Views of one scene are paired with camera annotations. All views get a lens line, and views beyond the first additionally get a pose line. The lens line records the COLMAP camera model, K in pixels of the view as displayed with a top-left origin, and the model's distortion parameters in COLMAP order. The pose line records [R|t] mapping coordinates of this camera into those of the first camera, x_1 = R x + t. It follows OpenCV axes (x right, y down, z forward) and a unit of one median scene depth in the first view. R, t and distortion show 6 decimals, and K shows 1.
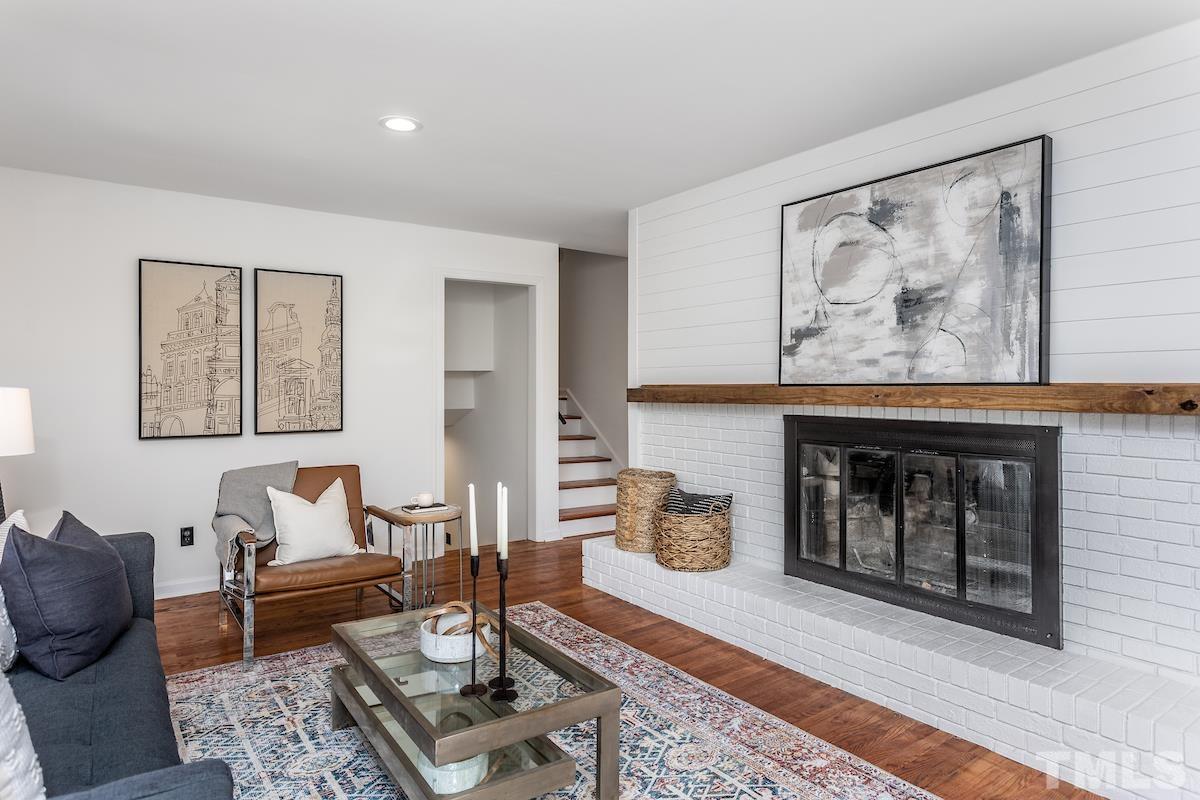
lens RADIAL K [[707.4, 0, 600.7], [0, 707.4, 395.6], [0, 0, 1]] dist [-0.007248, -0.000031]
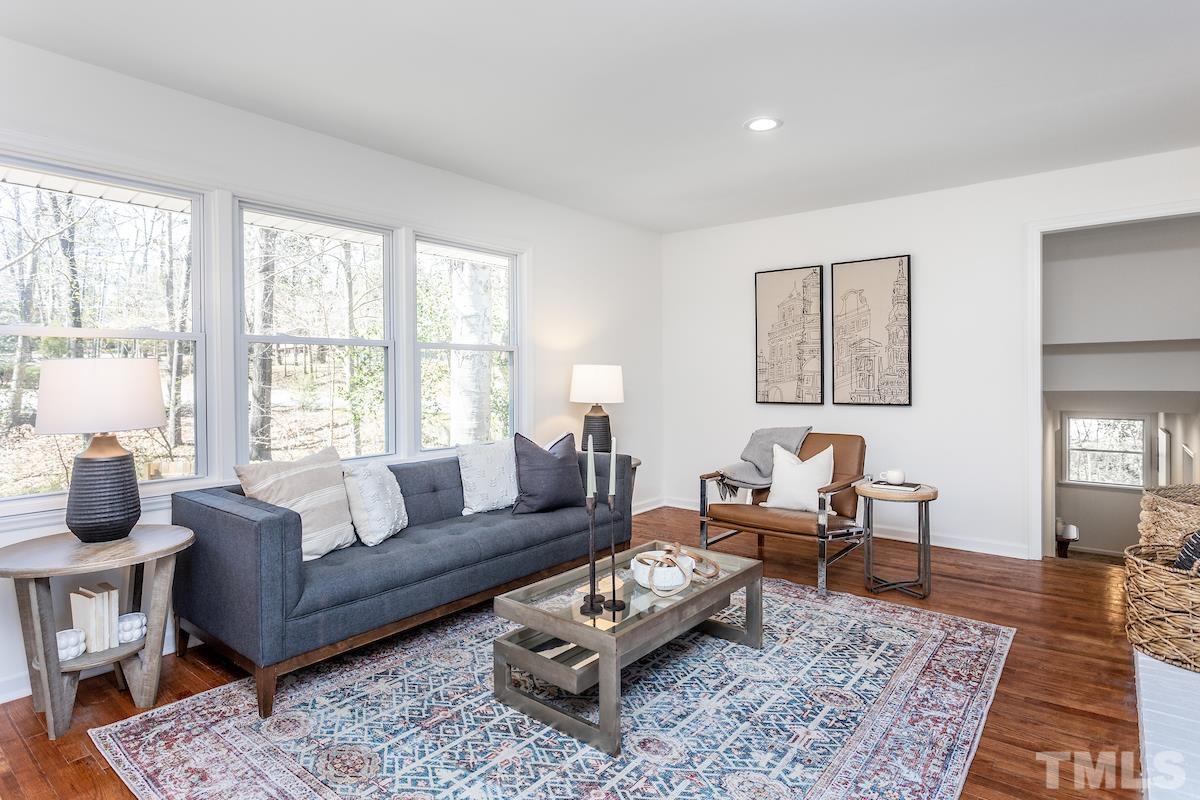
lens RADIAL K [[639.8, 0, 599.5], [0, 639.8, 394.6], [0, 0, 1]] dist [0.001621, 0.000385]
pose [[0.282490, 0.034882, -0.958636, 0.475772], [-0.002163, 0.999359, 0.035727, 0.001304], [0.959268, -0.008019, 0.282384, 0.353852]]
